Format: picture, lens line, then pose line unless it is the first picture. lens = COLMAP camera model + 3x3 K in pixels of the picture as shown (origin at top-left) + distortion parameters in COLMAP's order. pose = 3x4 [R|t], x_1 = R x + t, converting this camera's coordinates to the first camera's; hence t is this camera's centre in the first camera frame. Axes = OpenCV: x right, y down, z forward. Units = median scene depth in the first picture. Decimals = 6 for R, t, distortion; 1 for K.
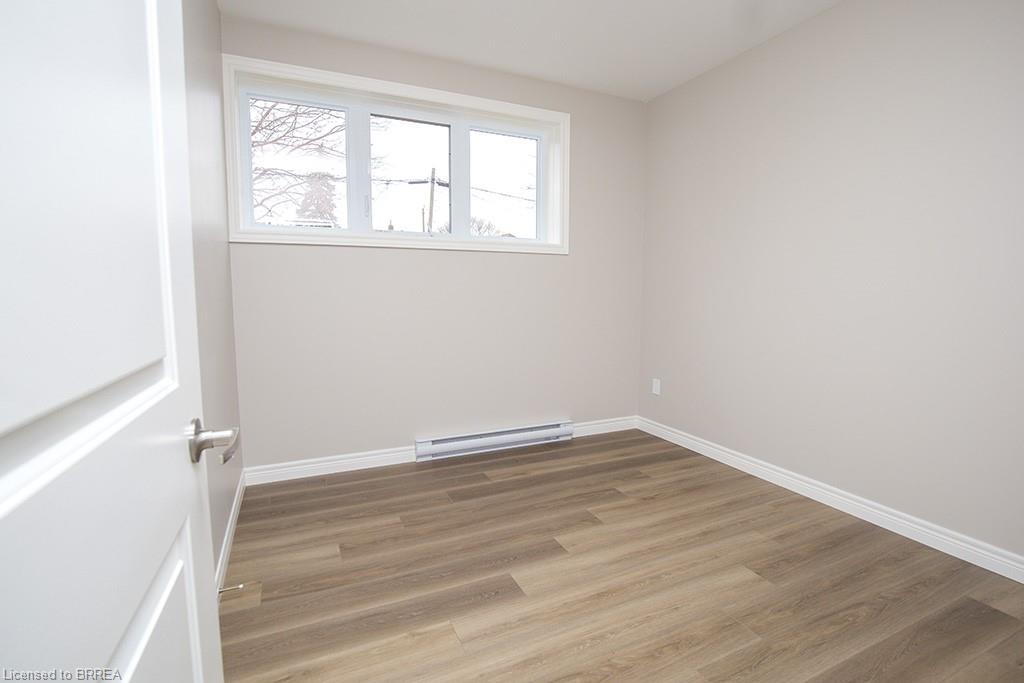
lens RADIAL K [[480.3, 0, 483.8], [0, 480.3, 338.0], [0, 0, 1]] dist [-0.021836, 0.000021]
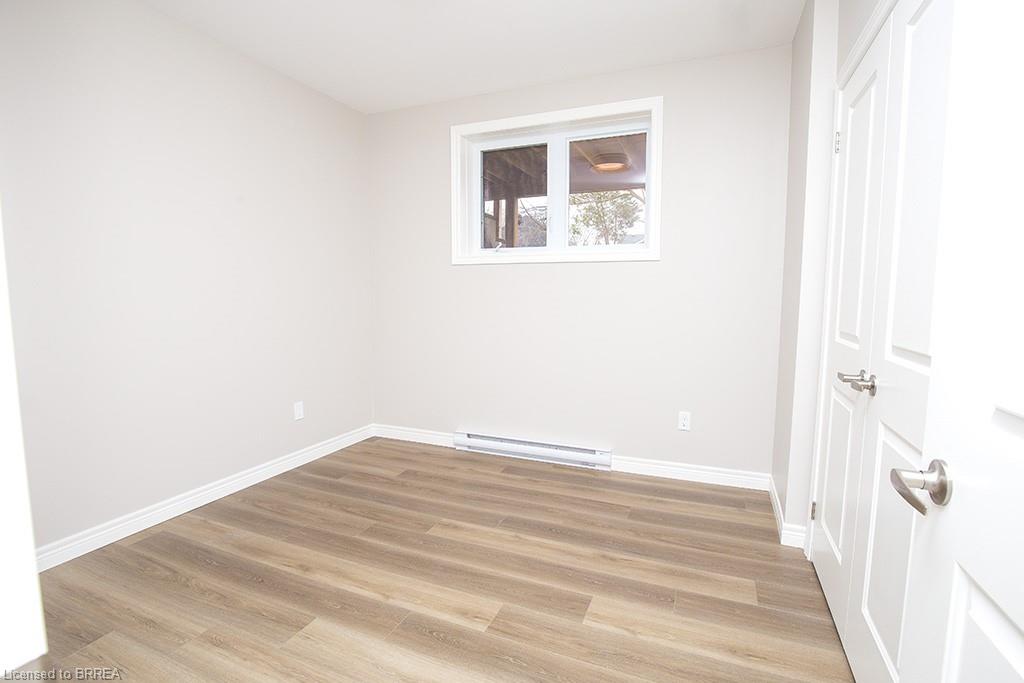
lens RADIAL K [[459.0, 0, 512.7], [0, 459.0, 351.2], [0, 0, 1]] dist [-0.064202, -0.000001]
pose [[0.688711, 0.082291, -0.720351, 0.649872], [-0.077143, 0.996215, 0.040051, -0.028993], [0.720920, 0.027987, 0.692453, 0.286180]]
